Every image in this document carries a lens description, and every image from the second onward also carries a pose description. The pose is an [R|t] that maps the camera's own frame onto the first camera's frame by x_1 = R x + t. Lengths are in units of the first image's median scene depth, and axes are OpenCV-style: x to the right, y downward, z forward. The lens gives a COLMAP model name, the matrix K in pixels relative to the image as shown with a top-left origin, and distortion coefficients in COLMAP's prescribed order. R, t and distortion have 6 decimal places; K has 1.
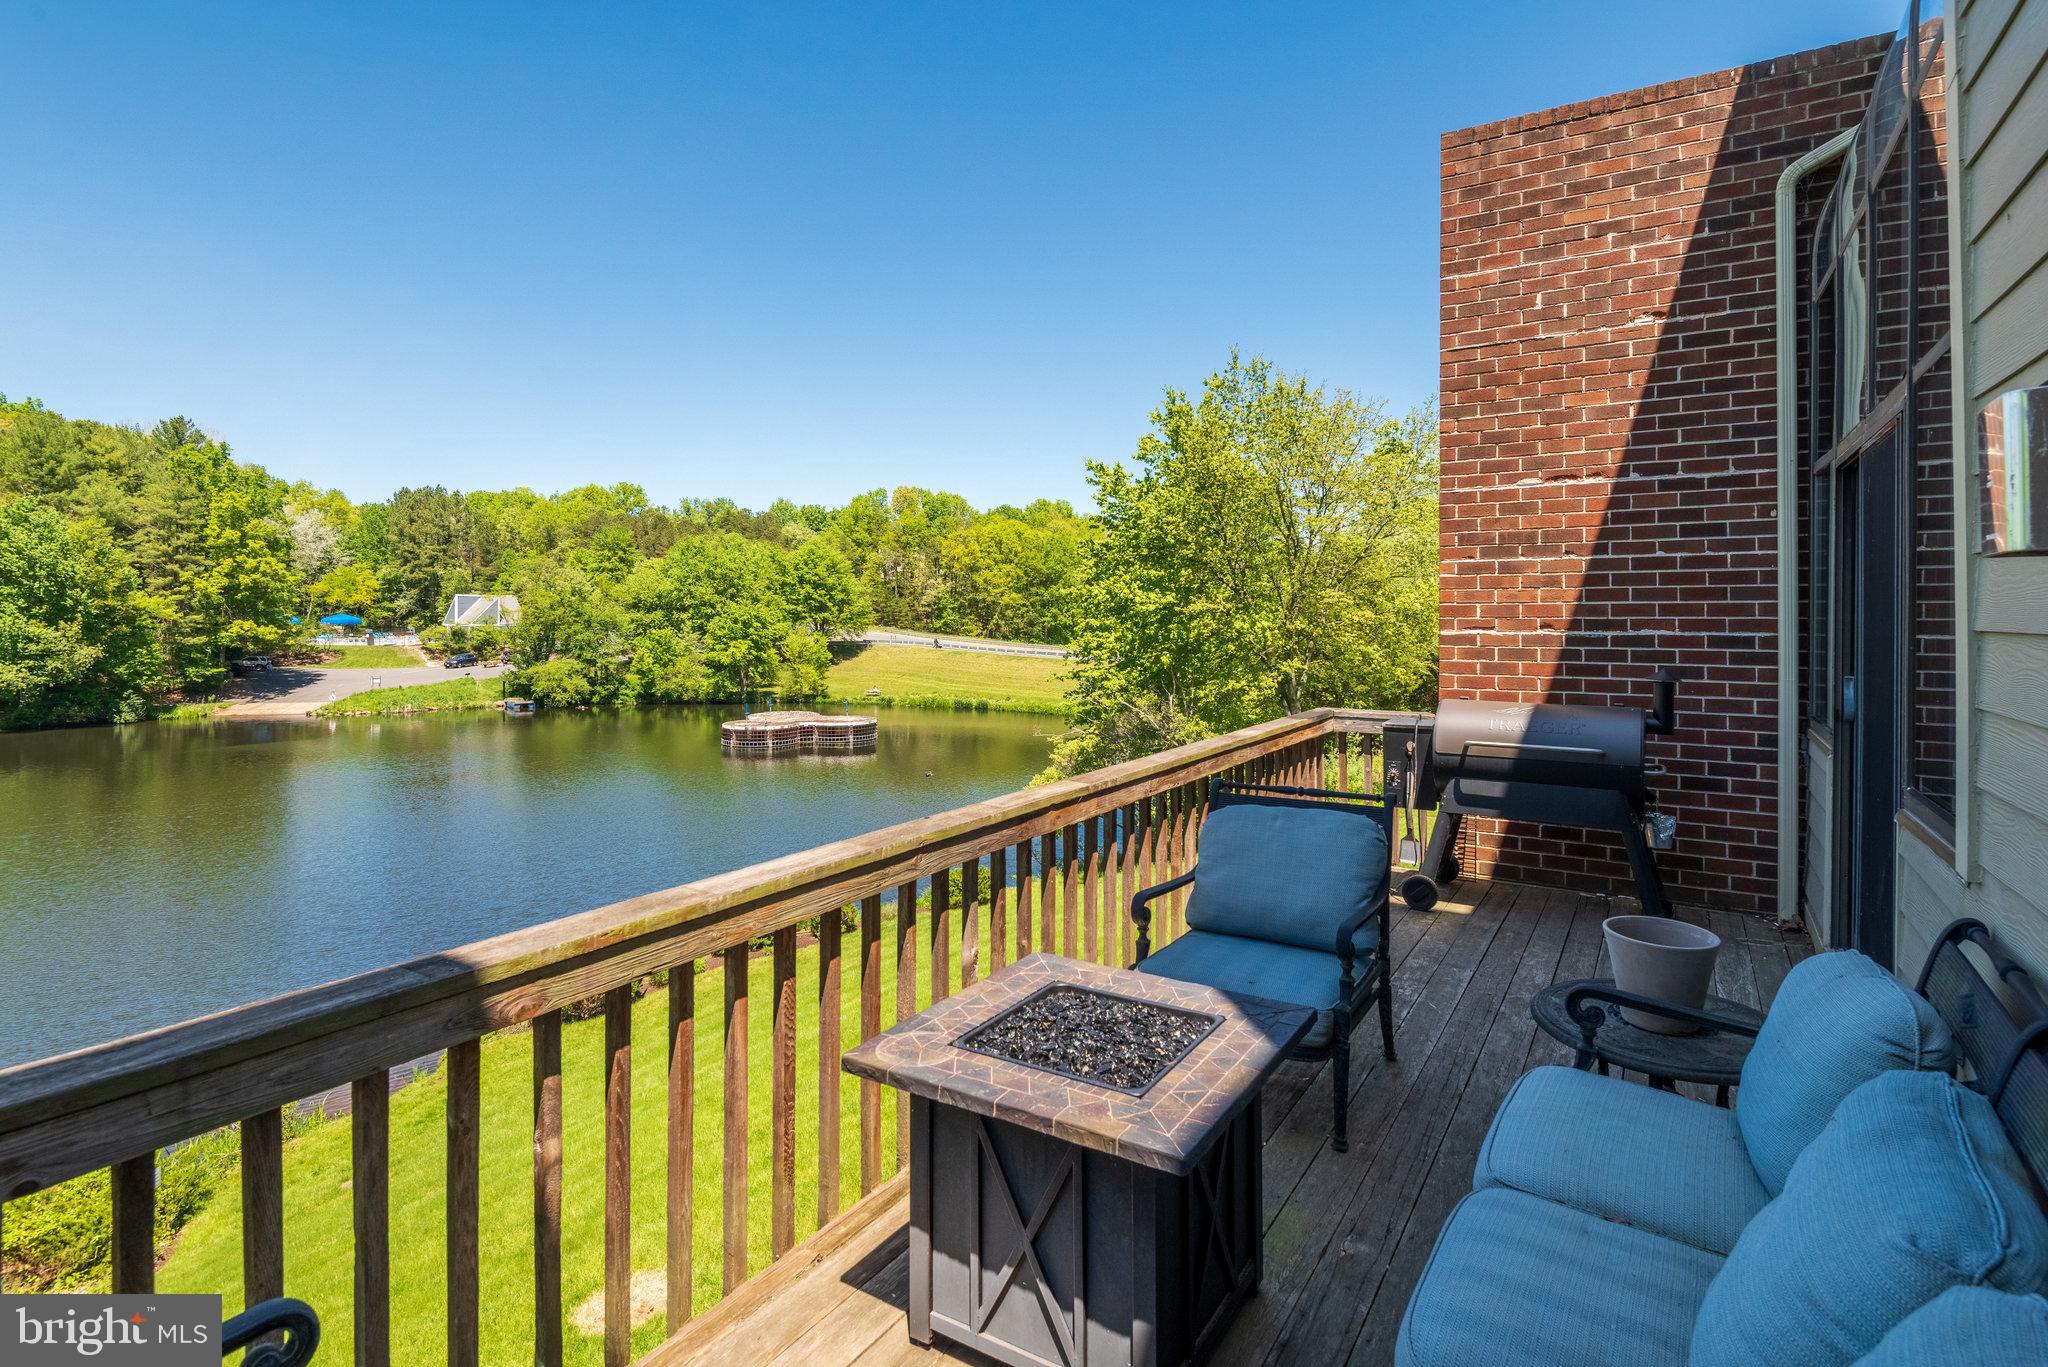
lens RADIAL K [[1017.5, 0, 1058.0], [0, 1017.5, 611.8], [0, 0, 1]] dist [-0.020831, 0.004361]
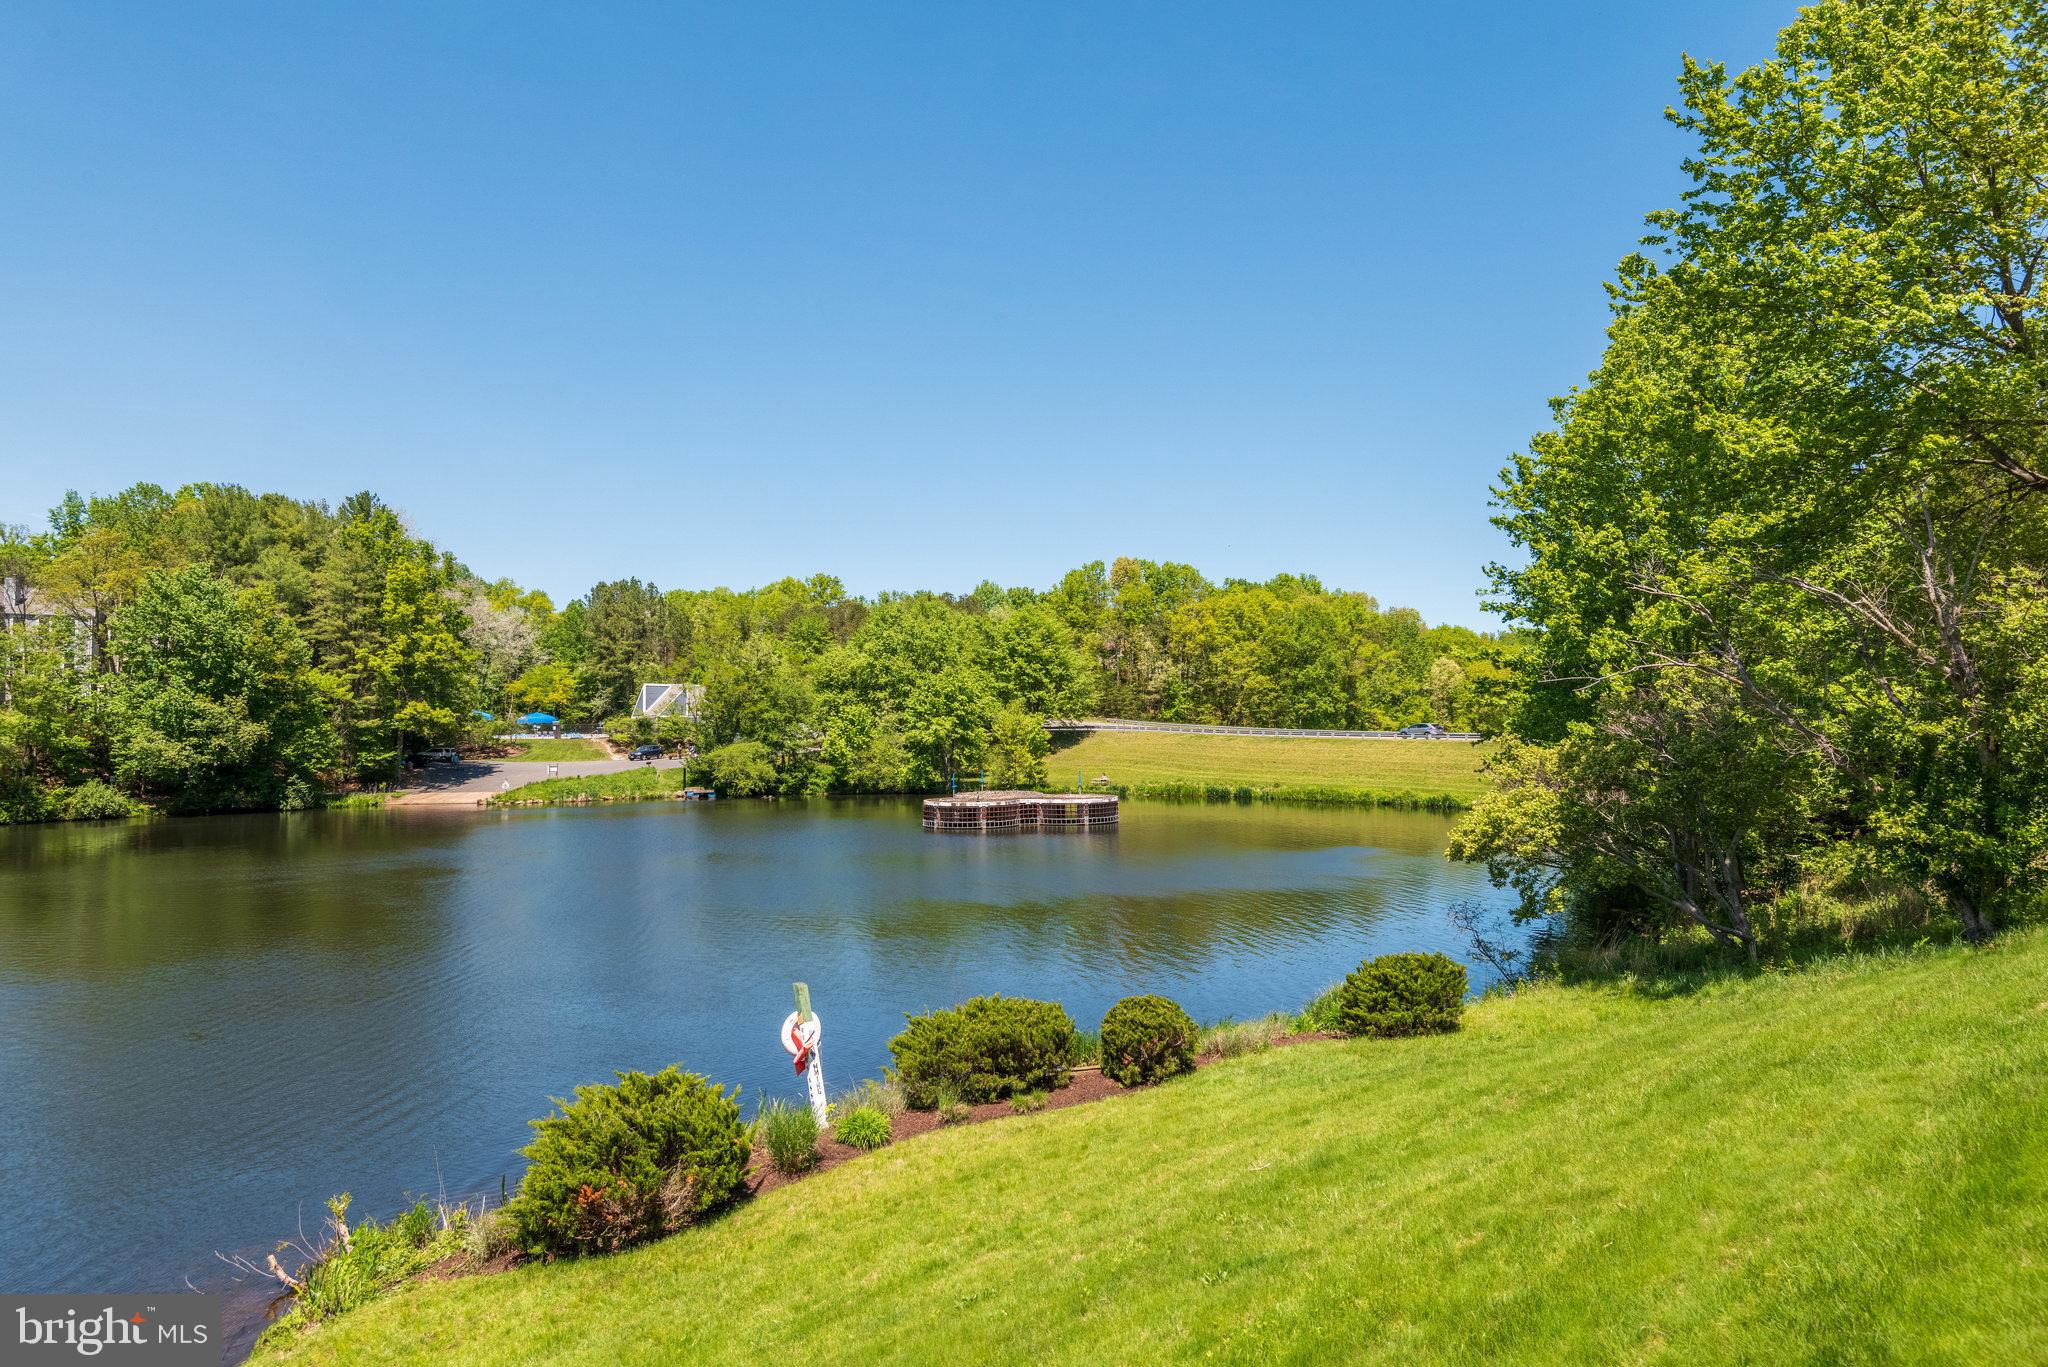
lens RADIAL K [[1107.5, 0, 1026.8], [0, 1107.5, 688.7], [0, 0, 1]] dist [0.032167, -0.015455]
pose [[0.974066, -0.023065, -0.225086, -0.041767], [0.014595, 0.999124, -0.039224, 0.041807], [0.225794, 0.034922, 0.973549, 0.130101]]
